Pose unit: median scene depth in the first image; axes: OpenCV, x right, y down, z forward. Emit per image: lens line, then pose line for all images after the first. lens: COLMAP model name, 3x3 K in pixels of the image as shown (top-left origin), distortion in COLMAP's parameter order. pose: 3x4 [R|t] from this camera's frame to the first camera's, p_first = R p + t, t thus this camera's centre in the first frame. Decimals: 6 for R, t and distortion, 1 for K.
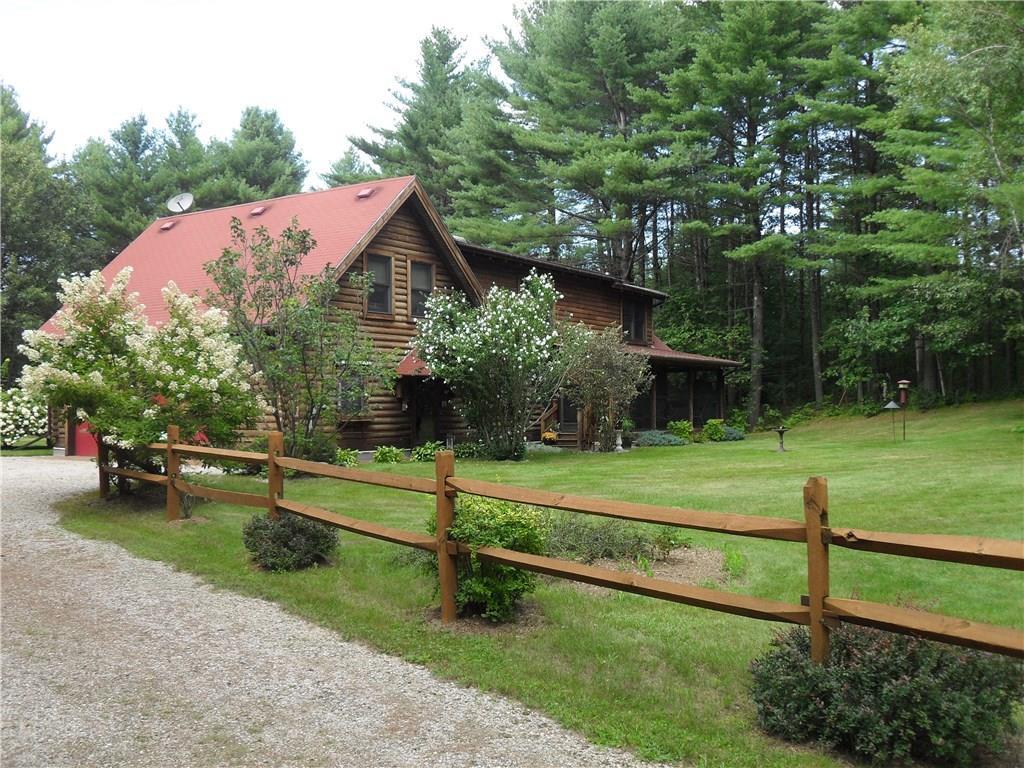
lens RADIAL K [[1046.2, 0, 512.0], [0, 1046.2, 384.0], [0, 0, 1]] dist [-0.100048, -0.008106]
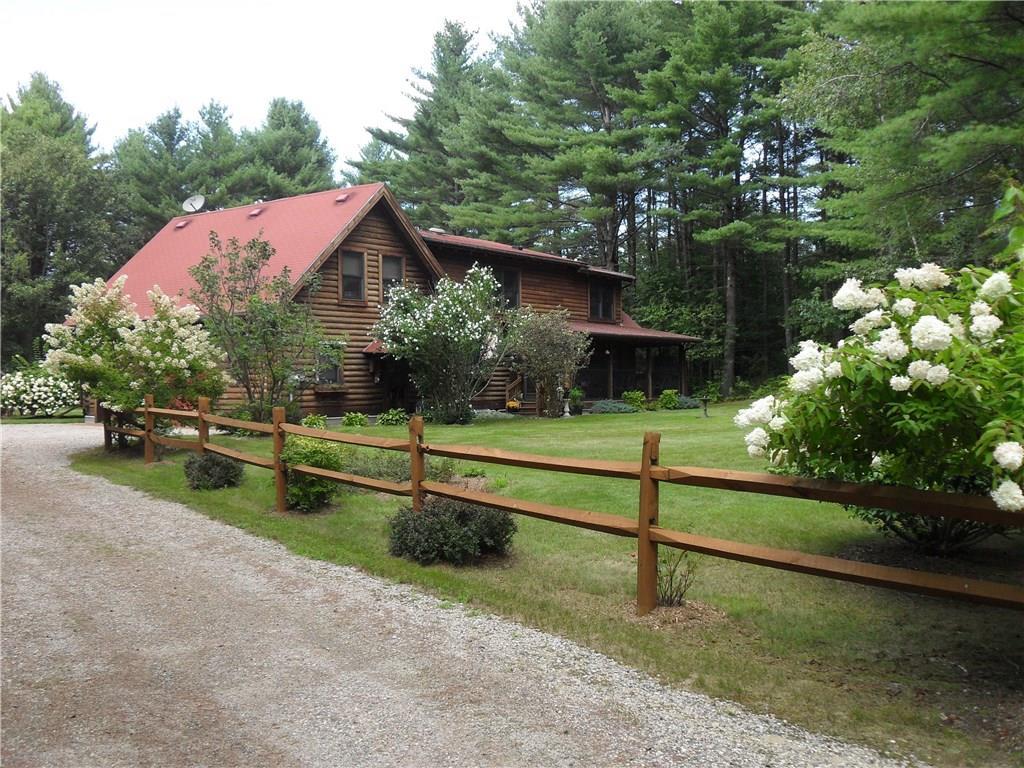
lens RADIAL K [[1028.3, 0, 512.0], [0, 1028.3, 384.0], [0, 0, 1]] dist [-0.115451, 0.008055]
pose [[0.999282, -0.003545, -0.037713, 0.060689], [0.004540, 0.999643, 0.026343, -0.002018], [0.037606, -0.026496, 0.998941, -0.096556]]
